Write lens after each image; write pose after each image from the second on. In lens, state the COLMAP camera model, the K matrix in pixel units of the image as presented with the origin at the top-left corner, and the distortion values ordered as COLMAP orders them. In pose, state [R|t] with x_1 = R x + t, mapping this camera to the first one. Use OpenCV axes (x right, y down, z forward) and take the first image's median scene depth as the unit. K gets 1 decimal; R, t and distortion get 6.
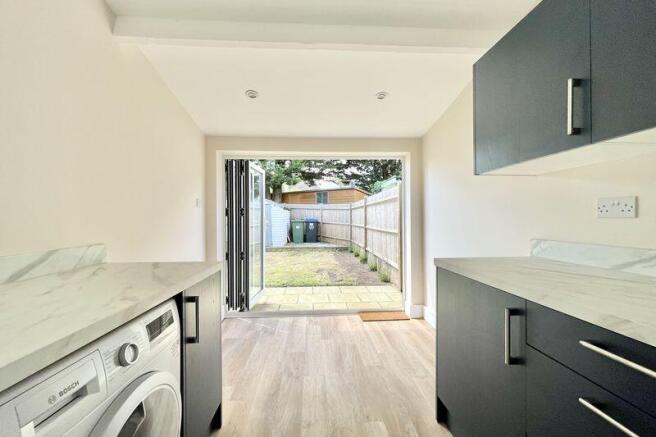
lens RADIAL K [[264.2, 0, 325.9], [0, 264.2, 217.4], [0, 0, 1]] dist [-0.002068, -0.000209]
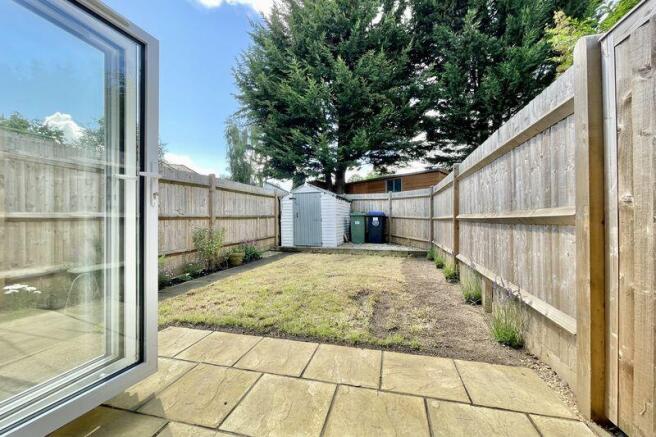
lens RADIAL K [[264.2, 0, 324.8], [0, 264.2, 219.1], [0, 0, 1]] dist [-0.002068, -0.000209]
pose [[0.951970, 0.004305, -0.306160, 0.056874], [-0.003727, 0.999990, 0.002472, 0.038984], [0.306167, -0.001213, 0.951977, 0.383853]]
